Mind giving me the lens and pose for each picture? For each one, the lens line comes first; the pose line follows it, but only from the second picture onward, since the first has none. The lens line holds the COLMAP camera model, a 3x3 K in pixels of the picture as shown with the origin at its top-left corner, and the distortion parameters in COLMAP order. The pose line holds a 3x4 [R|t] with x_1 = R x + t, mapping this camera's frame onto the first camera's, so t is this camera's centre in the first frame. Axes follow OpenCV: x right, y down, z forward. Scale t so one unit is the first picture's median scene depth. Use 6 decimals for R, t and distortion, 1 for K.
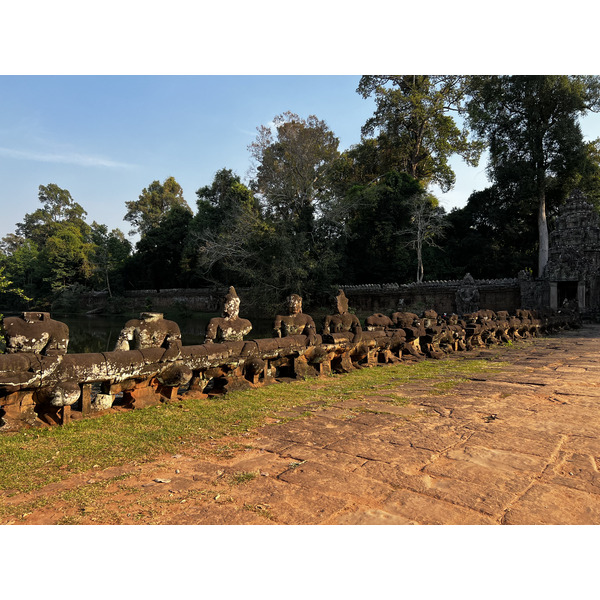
lens RADIAL K [[448.7, 0, 300.1], [0, 448.7, 299.9], [0, 0, 1]] dist [0.056038, -0.061841]
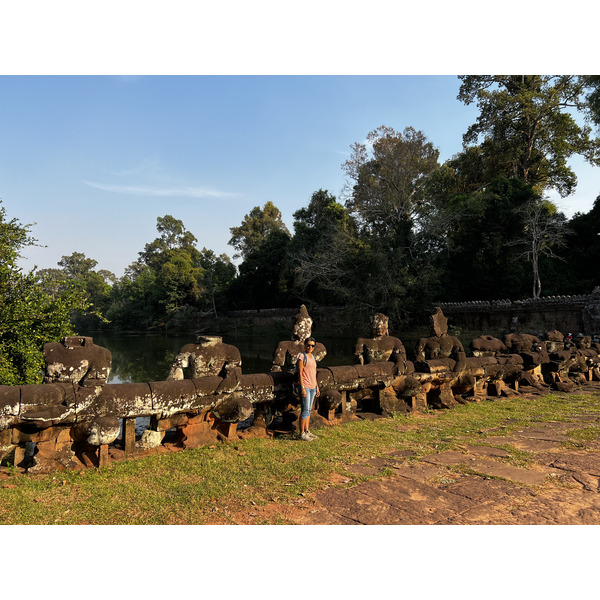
lens RADIAL K [[448.7, 0, 296.1], [0, 448.7, 299.1], [0, 0, 1]] dist [0.056038, -0.061841]
pose [[0.974089, -0.017215, -0.225509, 0.021286], [0.007272, 0.998967, -0.044851, -0.002049], [0.226048, 0.042049, 0.973208, 0.104257]]
